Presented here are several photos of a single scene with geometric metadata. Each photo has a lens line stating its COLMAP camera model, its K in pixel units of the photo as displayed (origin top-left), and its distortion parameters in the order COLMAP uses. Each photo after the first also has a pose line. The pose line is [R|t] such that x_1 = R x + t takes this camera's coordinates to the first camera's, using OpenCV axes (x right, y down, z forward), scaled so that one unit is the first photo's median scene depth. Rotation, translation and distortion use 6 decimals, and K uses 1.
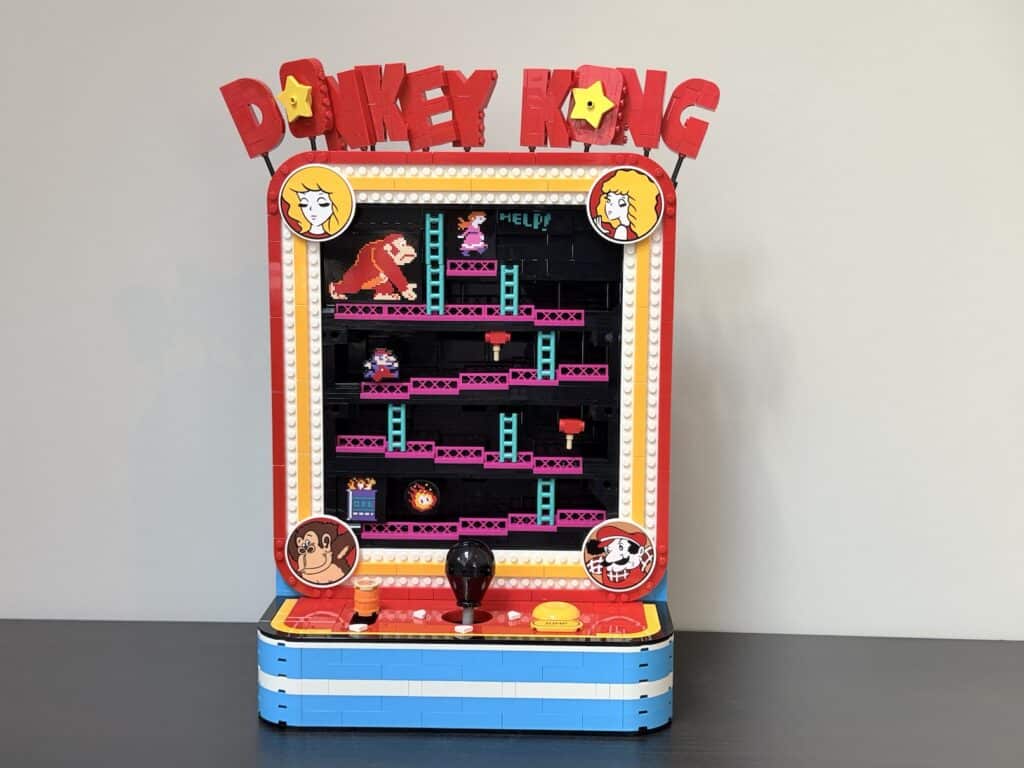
lens RADIAL K [[1449.0, 0, 512.0], [0, 1449.0, 384.0], [0, 0, 1]] dist [0.121155, -0.003589]
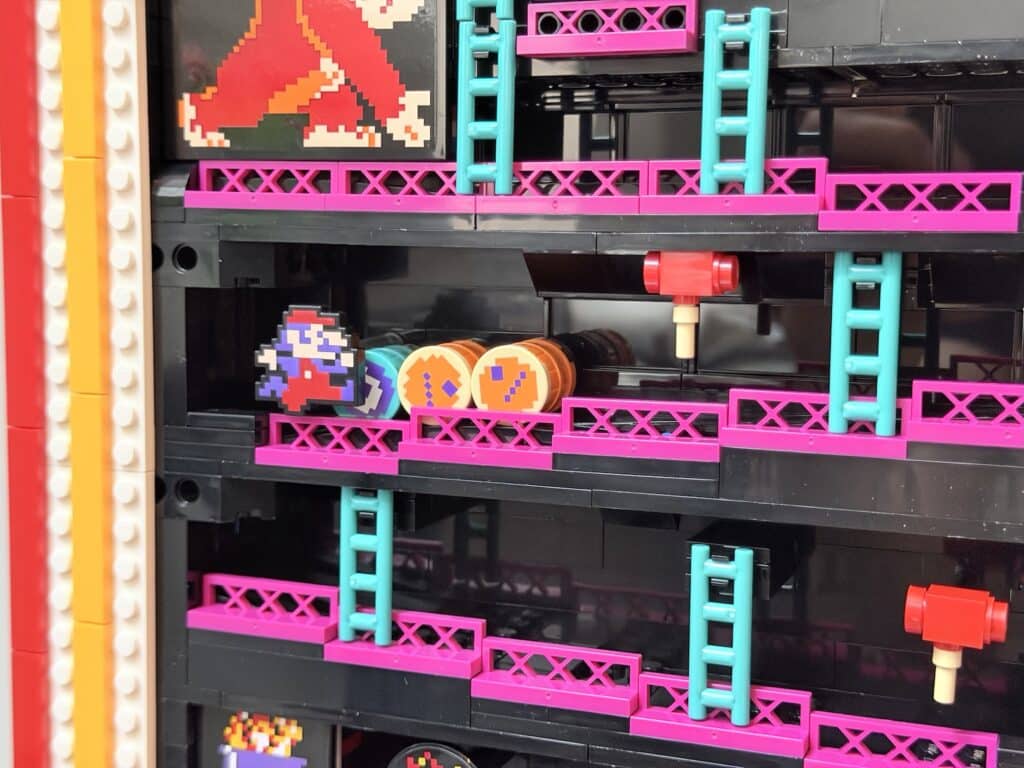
lens RADIAL K [[1448.1, 0, 526.8], [0, 1448.1, 365.9], [0, 0, 1]] dist [0.158342, -0.355132]
pose [[0.944590, 0.036939, -0.326167, 0.052955], [-0.054343, 0.997534, -0.044408, -0.000268], [0.323722, 0.059673, 0.944268, 0.723914]]
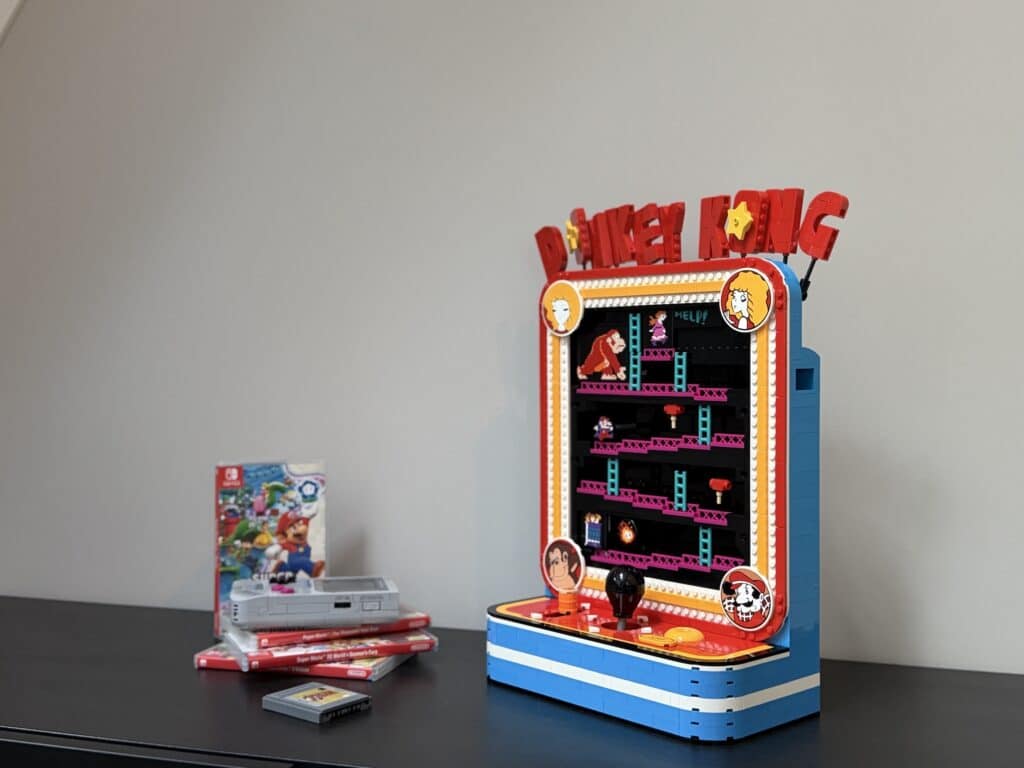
lens RADIAL K [[1188.1, 0, 507.7], [0, 1188.1, 385.9], [0, 0, 1]] dist [0.119501, -0.007082]
pose [[0.702964, 0.011056, -0.711139, 0.624992], [-0.096435, 0.992127, -0.079901, 0.044159], [0.704657, 0.124746, 0.698496, 0.172223]]
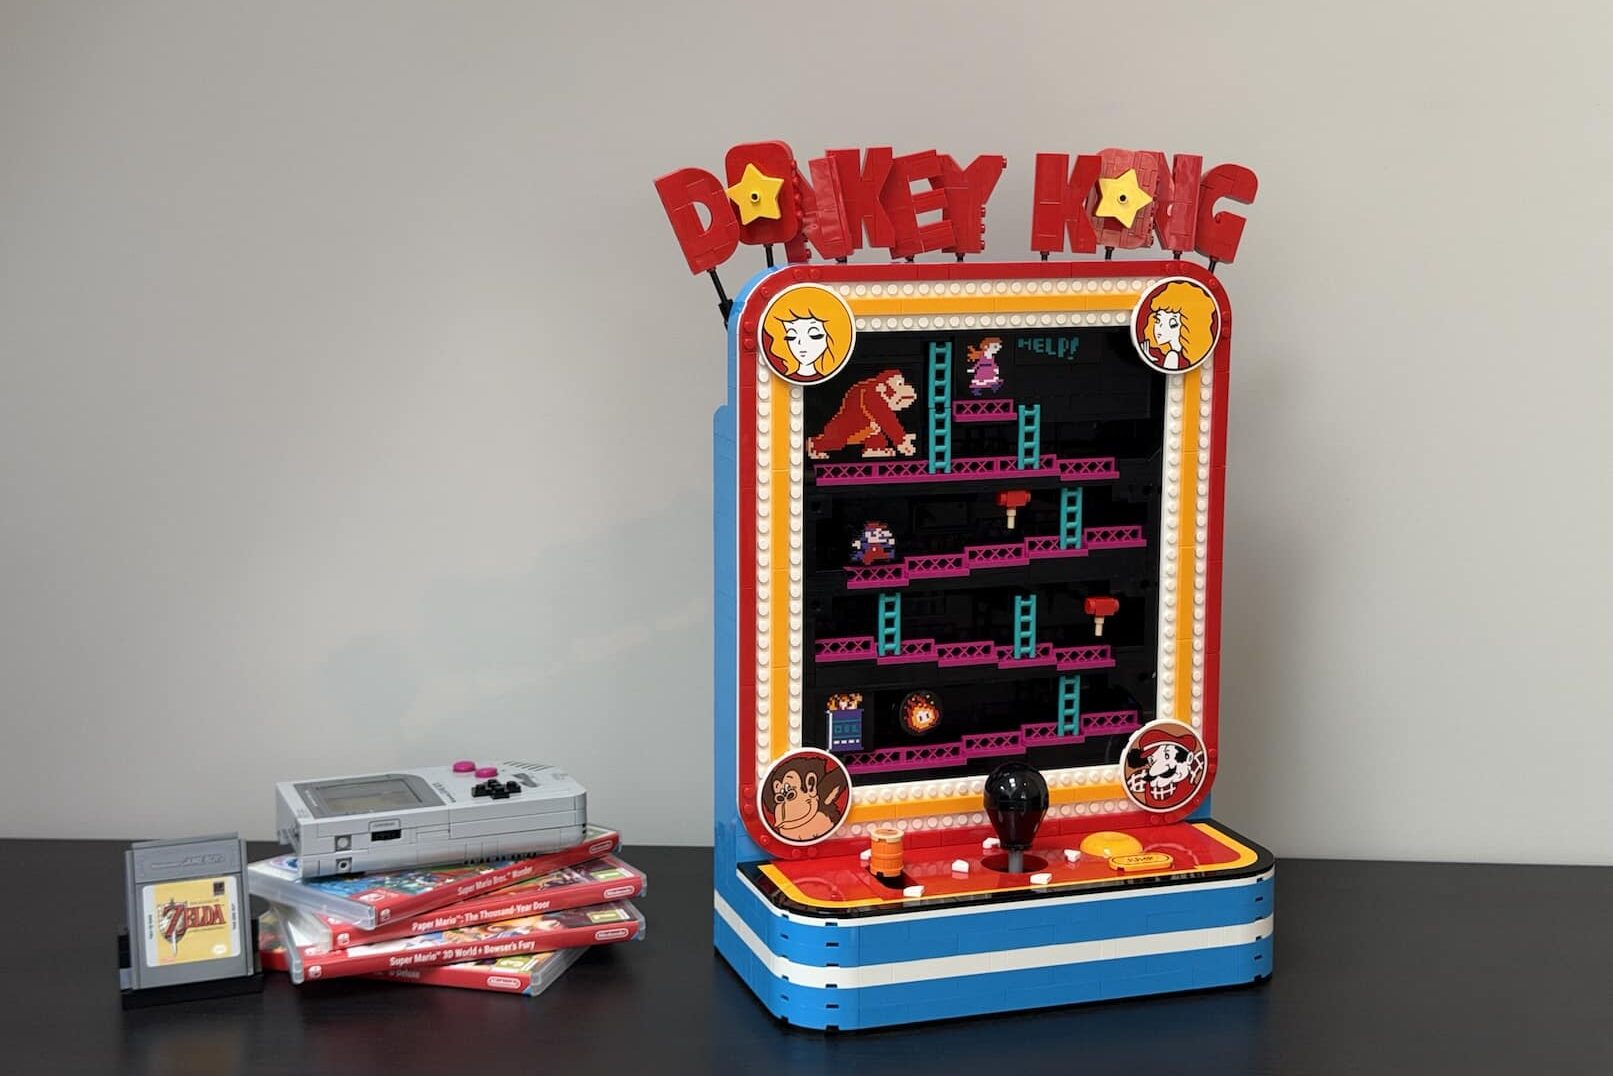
lens RADIAL K [[2271.6, 0, 806.1], [0, 2271.6, 481.3], [0, 0, 1]] dist [0.107005, 0.009788]
pose [[0.940222, -0.051380, 0.336664, -0.521086], [0.051148, 0.998645, 0.009564, -0.058420], [-0.336699, 0.008227, 0.941576, -0.103055]]
